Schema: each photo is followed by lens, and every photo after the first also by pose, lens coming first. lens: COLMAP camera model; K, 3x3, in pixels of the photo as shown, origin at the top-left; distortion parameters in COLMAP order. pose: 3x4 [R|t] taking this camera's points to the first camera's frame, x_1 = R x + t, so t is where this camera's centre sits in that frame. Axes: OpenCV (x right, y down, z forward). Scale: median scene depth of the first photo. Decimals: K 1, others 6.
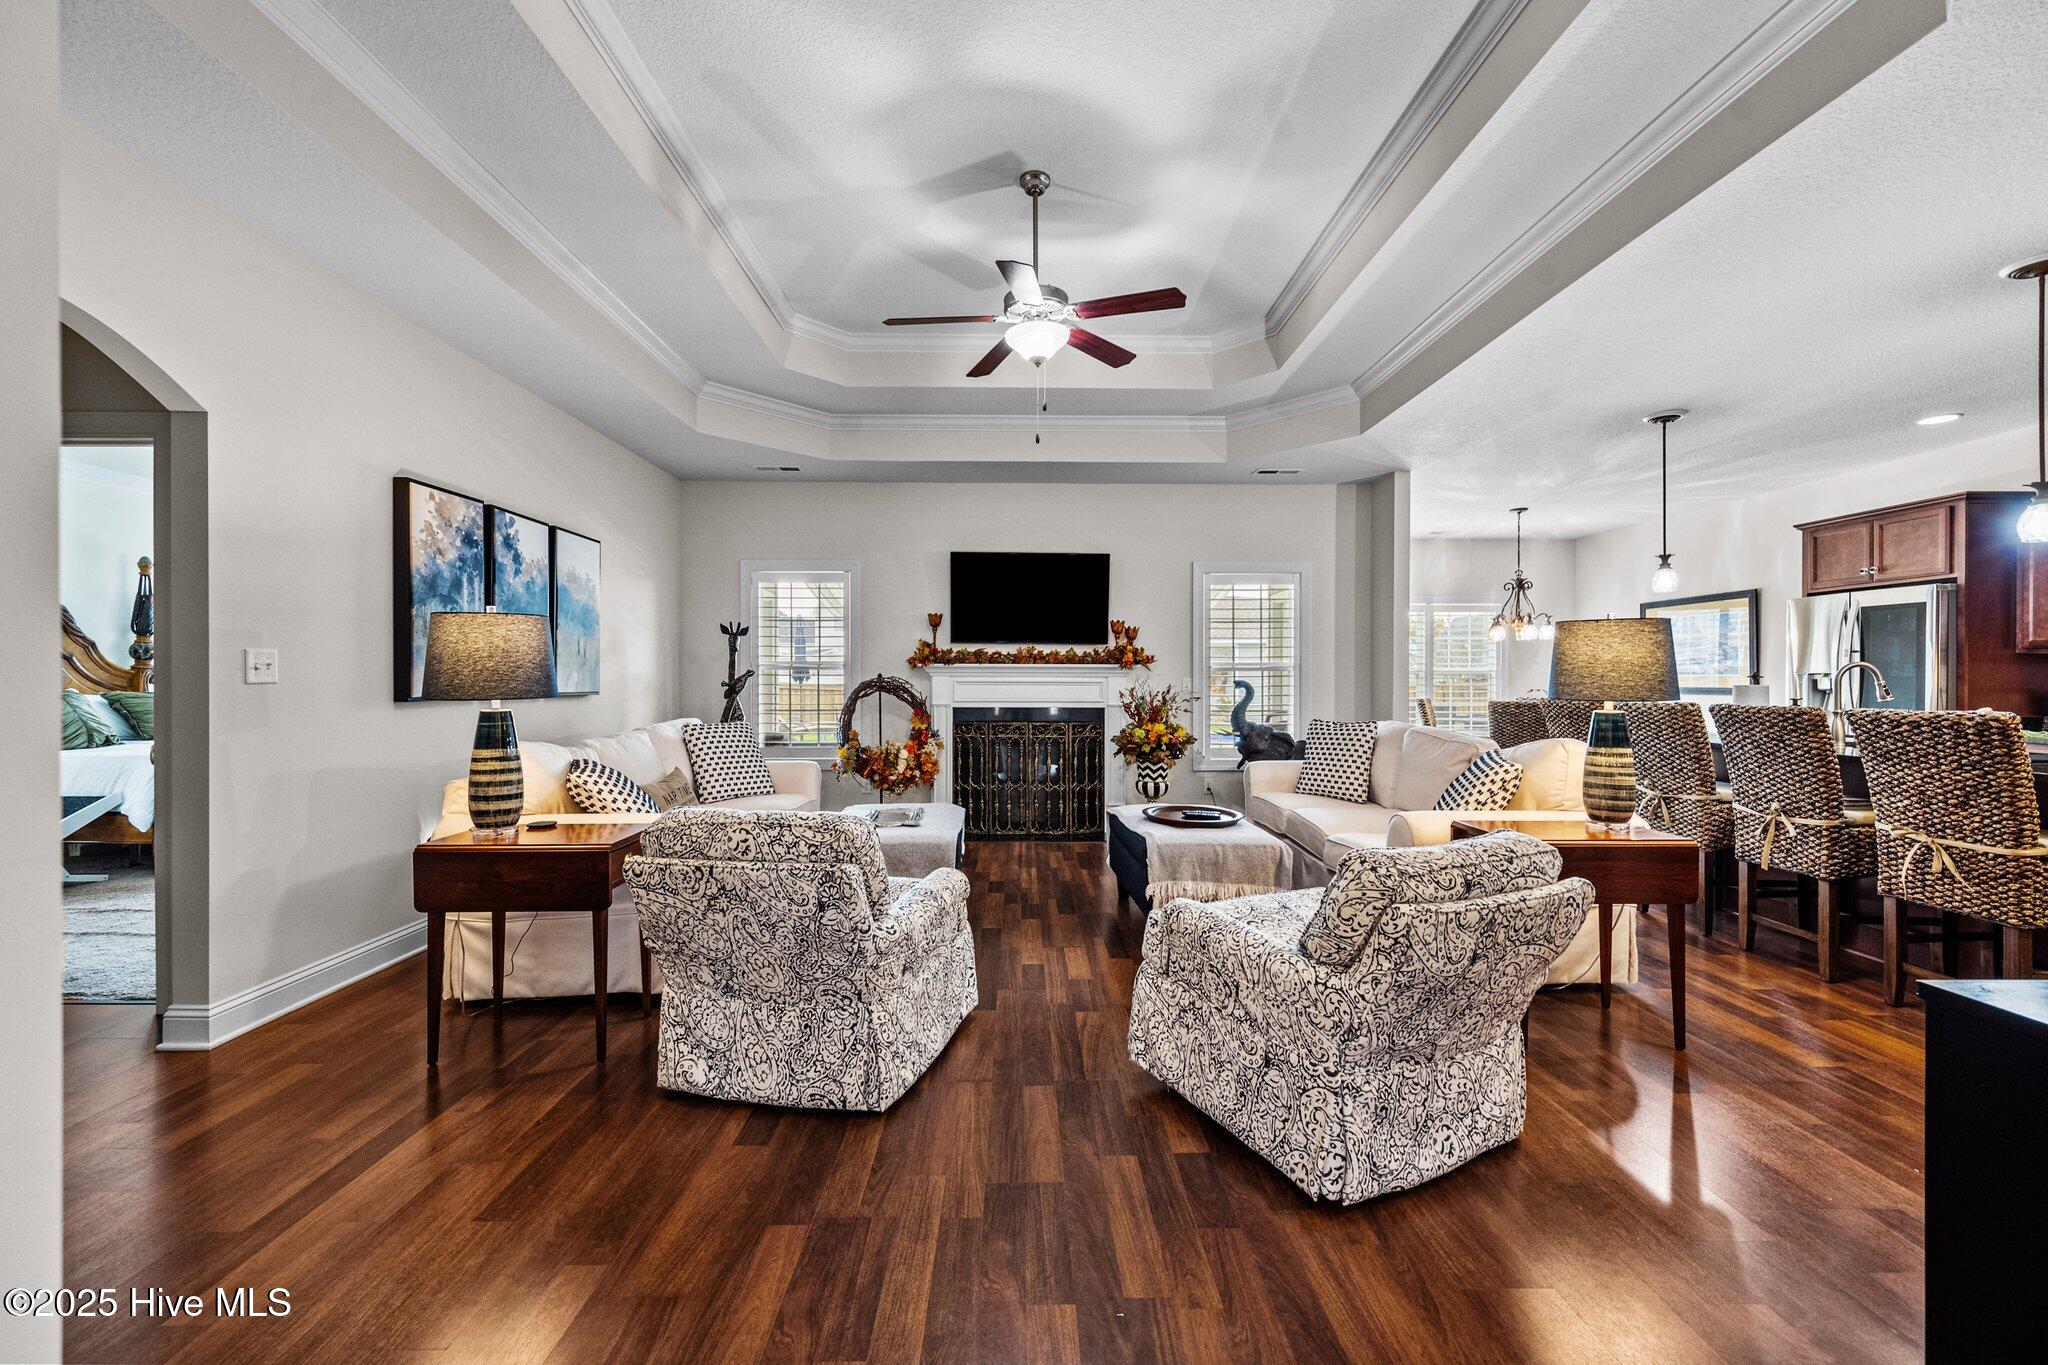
lens RADIAL K [[812.7, 0, 1029.0], [0, 812.7, 686.3], [0, 0, 1]] dist [0.000939, -0.001275]
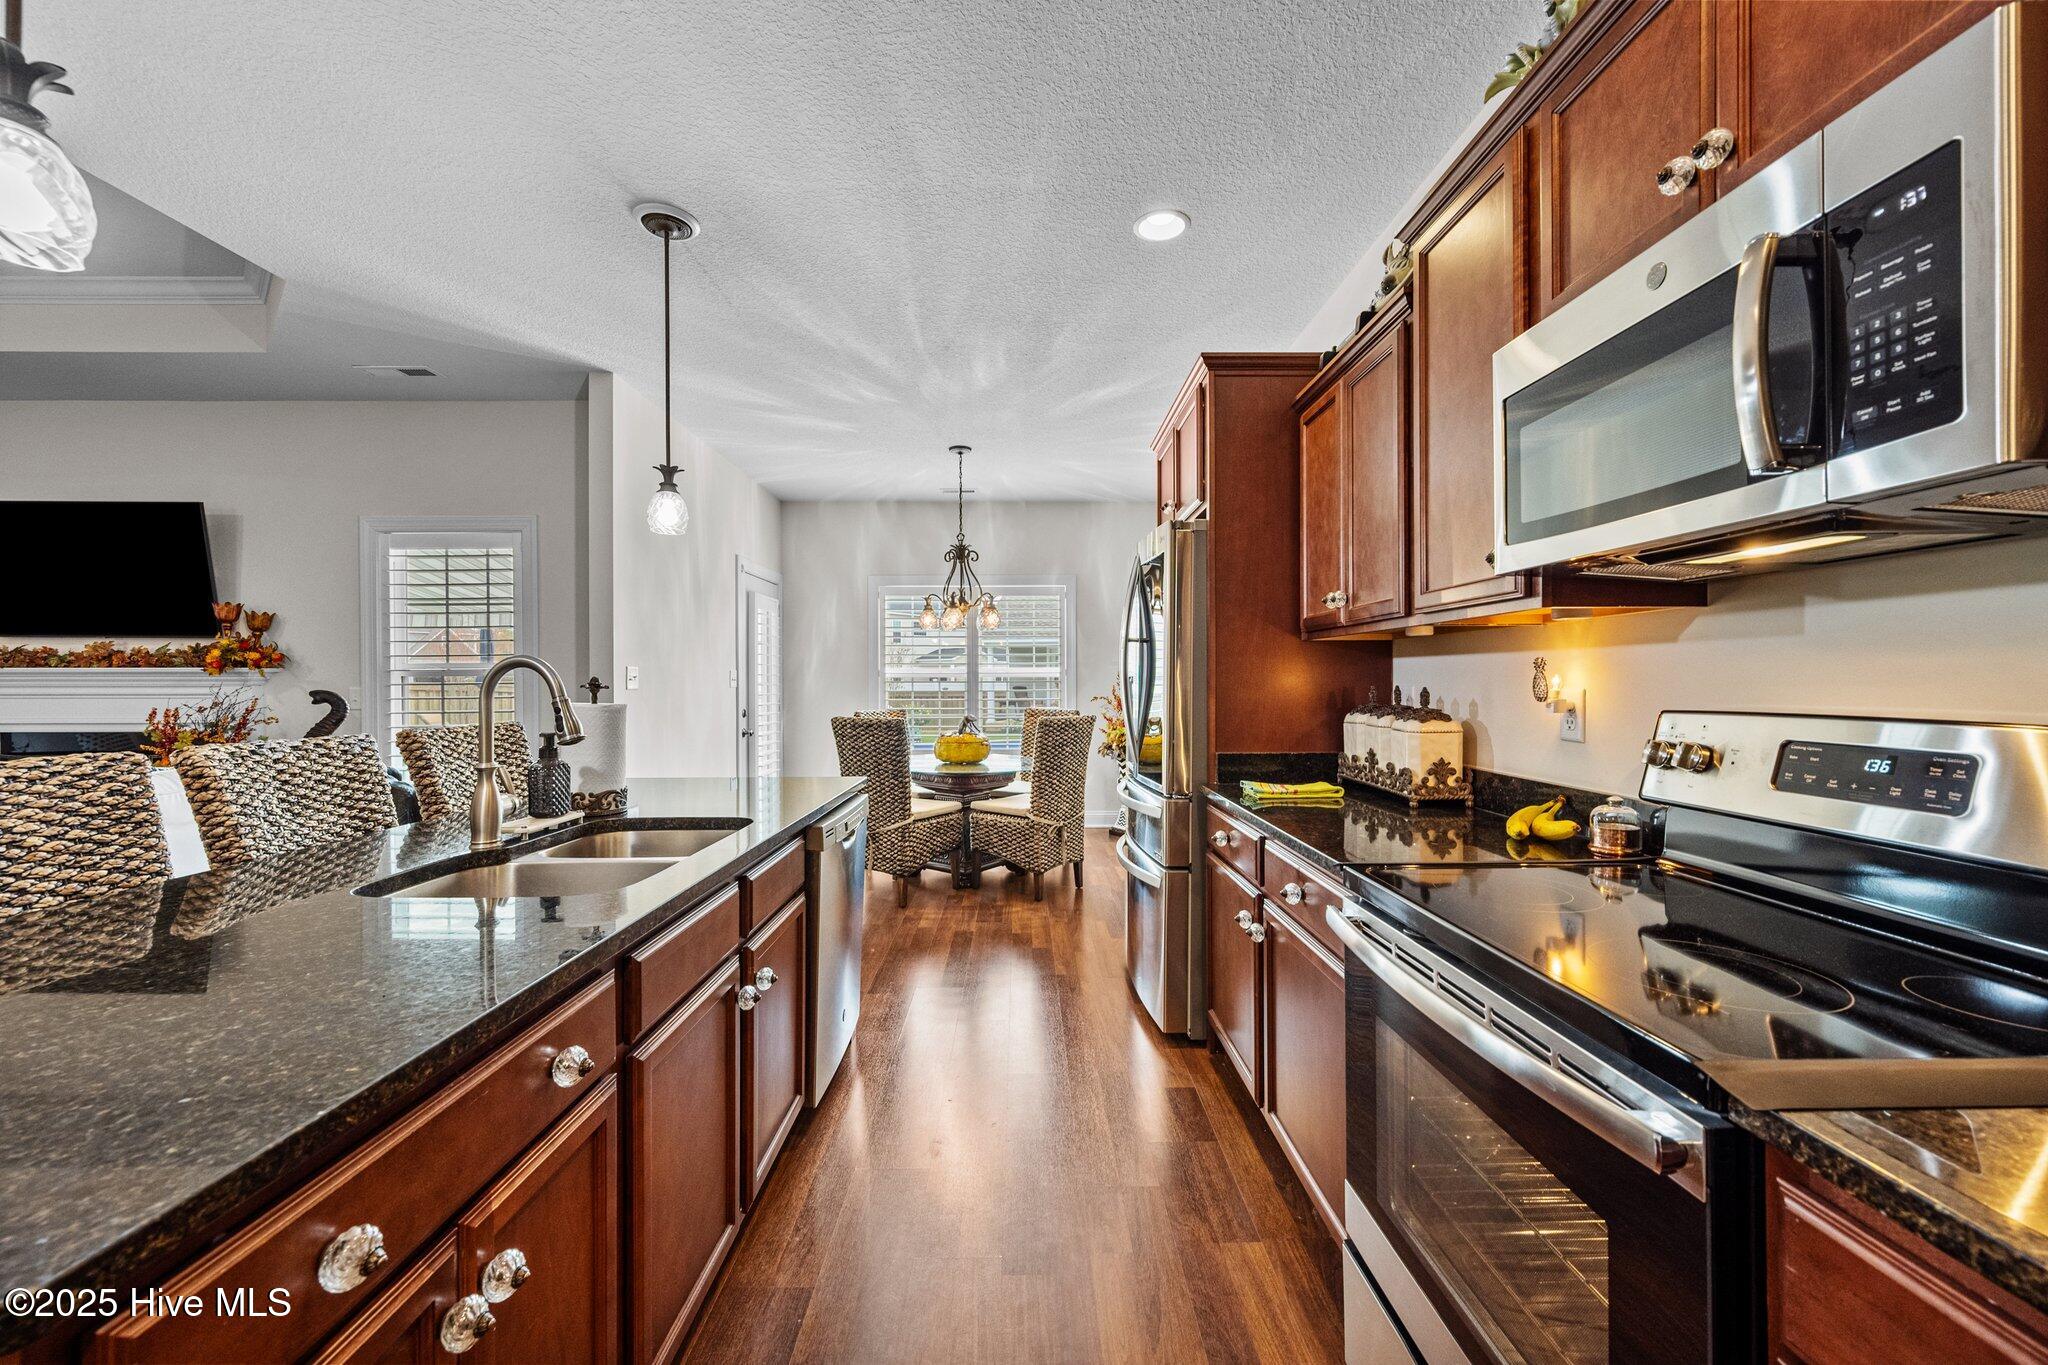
lens RADIAL K [[812.7, 0, 1032.1], [0, 812.7, 675.8], [0, 0, 1]] dist [0.000939, -0.001275]
pose [[0.999982, -0.004723, -0.003587, 0.777346], [0.004662, 0.999845, -0.016959, -0.006048], [0.003667, 0.016942, 0.999850, 0.334798]]
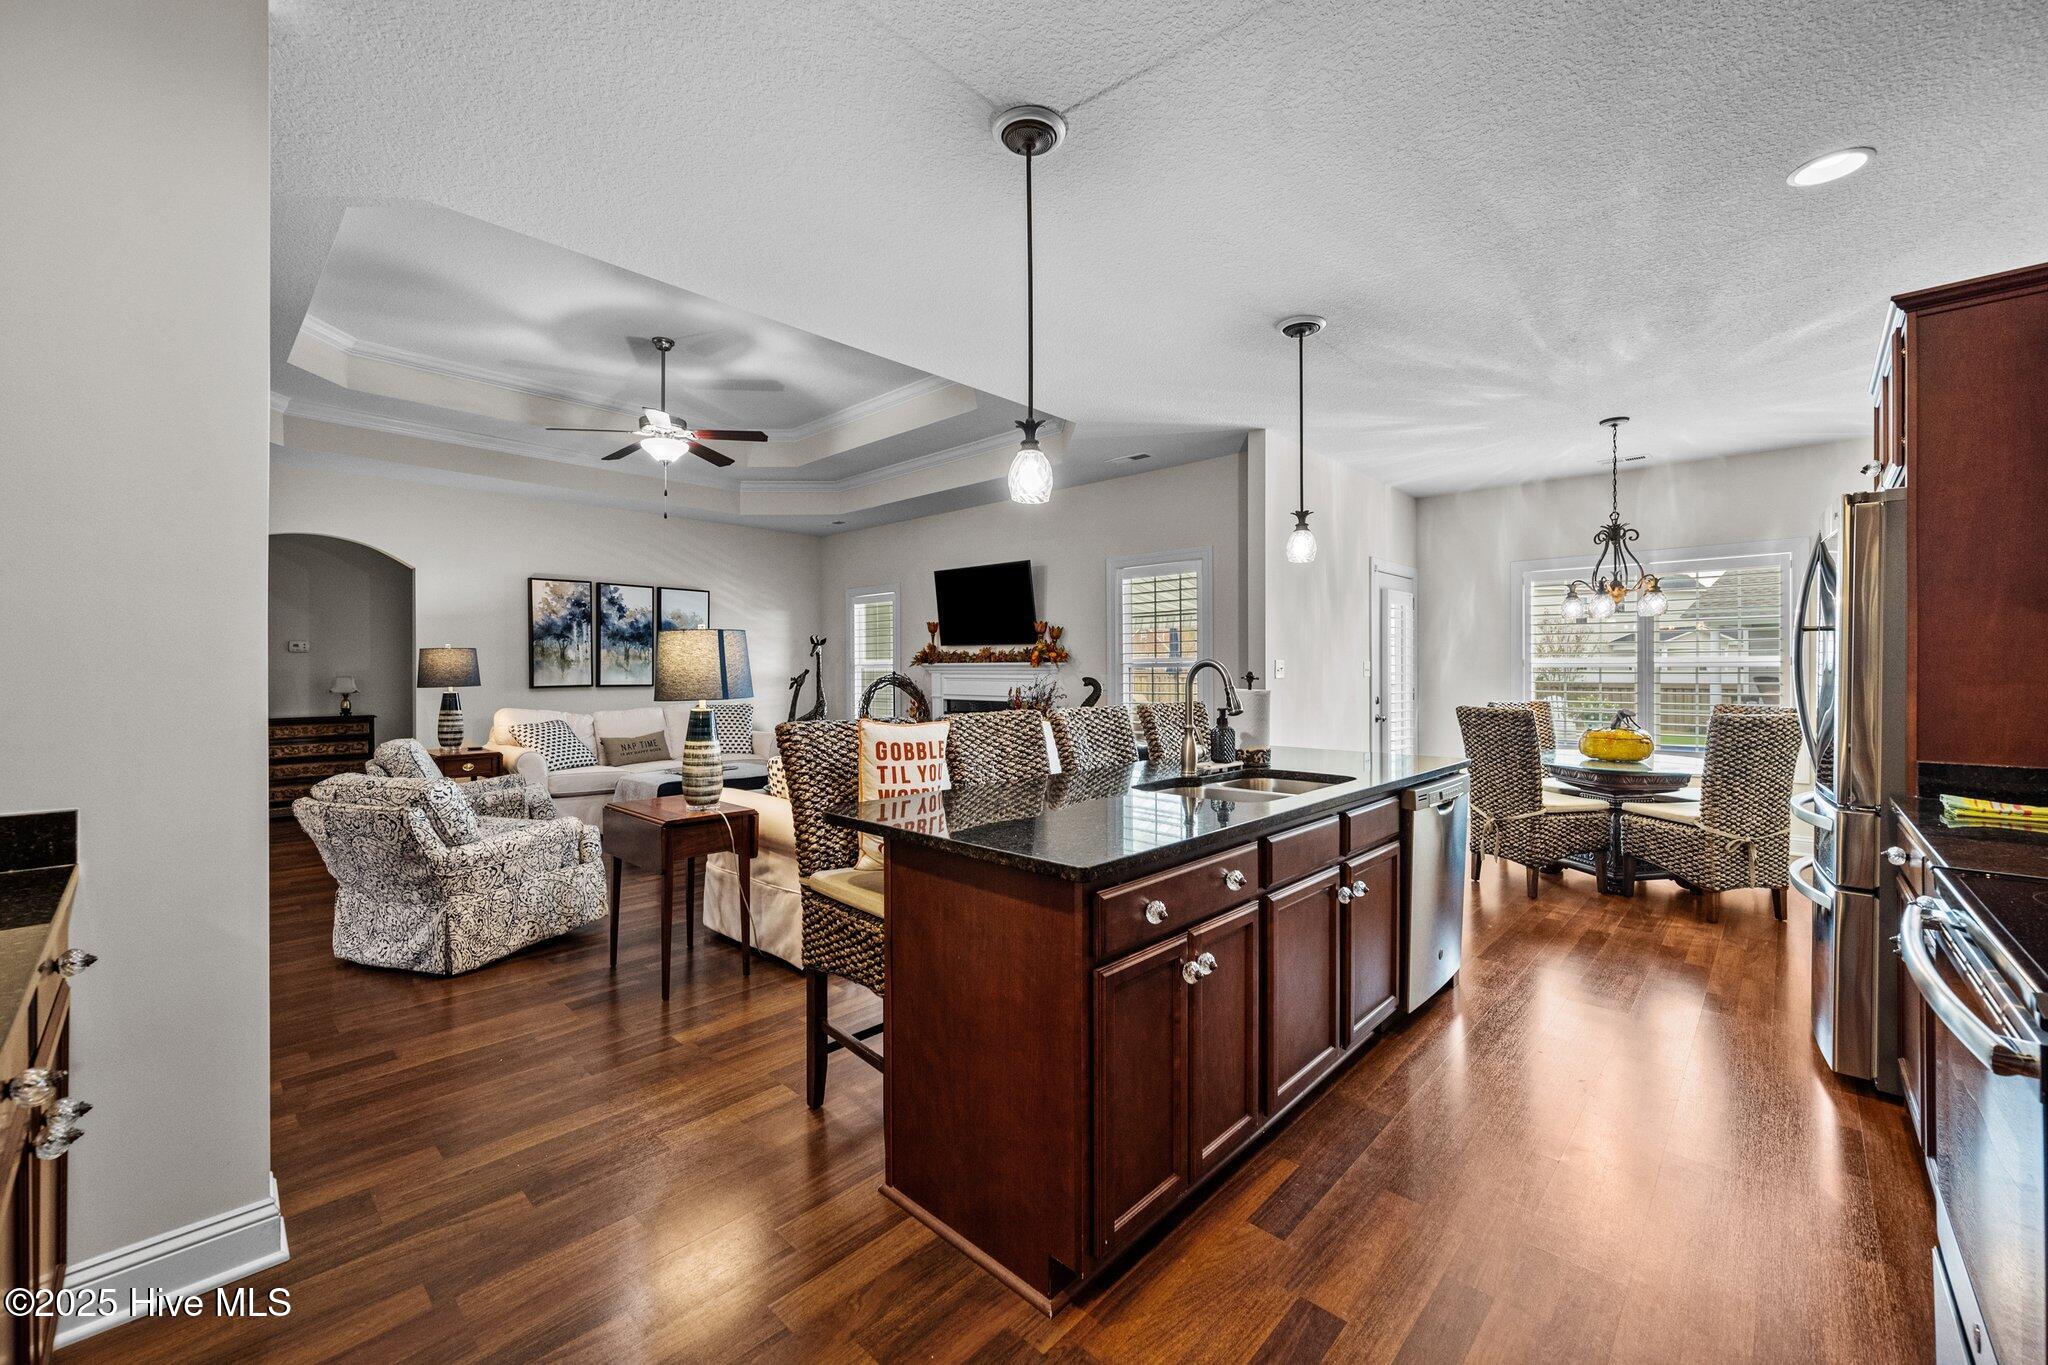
lens RADIAL K [[812.7, 0, 1022.9], [0, 812.7, 678.8], [0, 0, 1]] dist [0.000939, -0.001275]
pose [[0.714382, 0.005337, -0.699735, 0.841168], [-0.004649, 0.999985, 0.002881, -0.008439], [0.699740, 0.001195, 0.714397, 0.223097]]
